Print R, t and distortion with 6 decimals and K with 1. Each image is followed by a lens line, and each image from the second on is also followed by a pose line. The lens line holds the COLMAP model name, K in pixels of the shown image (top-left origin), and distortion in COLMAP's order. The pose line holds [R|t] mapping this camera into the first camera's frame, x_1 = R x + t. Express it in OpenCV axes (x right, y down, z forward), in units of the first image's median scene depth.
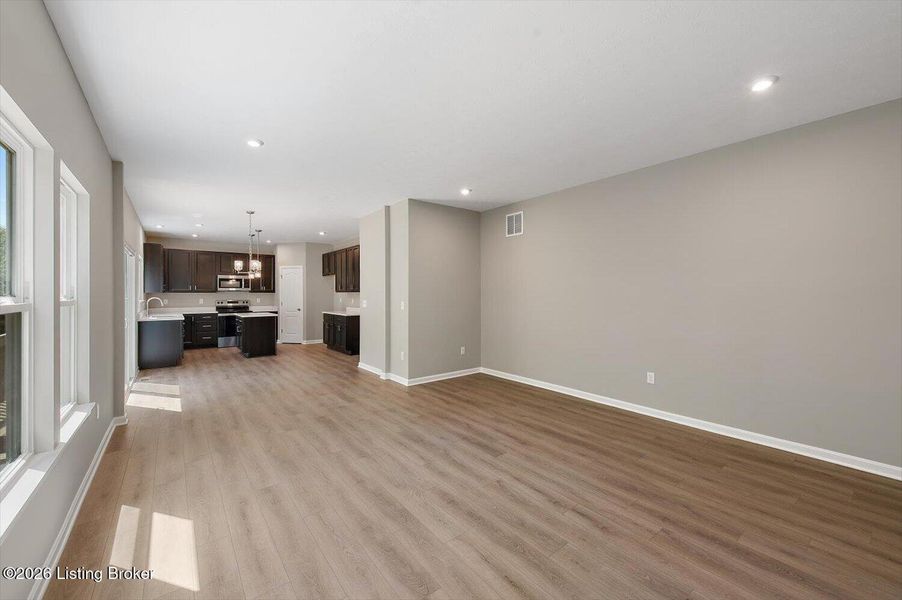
lens RADIAL K [[356.2, 0, 450.9], [0, 356.2, 293.4], [0, 0, 1]] dist [0.009734, -0.000299]
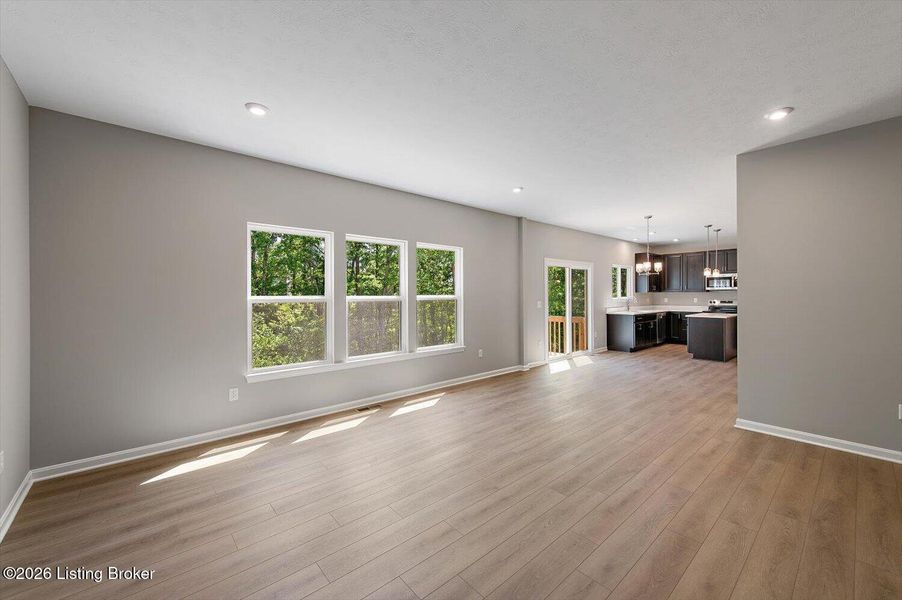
lens RADIAL K [[356.2, 0, 450.9], [0, 356.2, 293.4], [0, 0, 1]] dist [0.009734, -0.000299]
pose [[0.054024, -0.001381, -0.998539, 0.938284], [0.004589, 0.999989, -0.001135, -0.002448], [0.998529, -0.004521, 0.054029, 0.707043]]
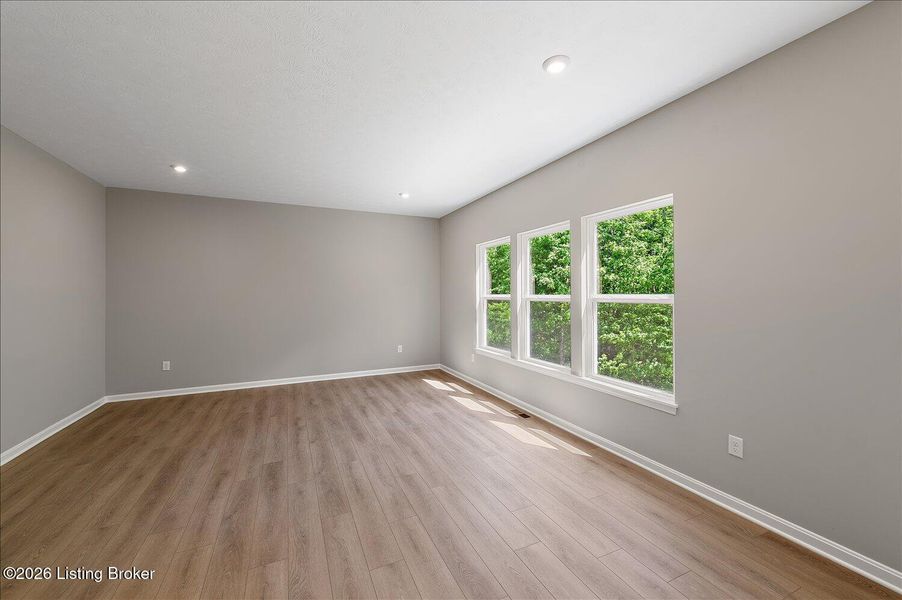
lens RADIAL K [[356.2, 0, 450.9], [0, 356.2, 293.4], [0, 0, 1]] dist [0.009734, -0.000299]
pose [[-0.973365, 0.007299, 0.229145, -0.550941], [0.006841, 0.999973, -0.002795, -0.000476], [-0.229159, -0.001153, -0.973388, 1.822383]]
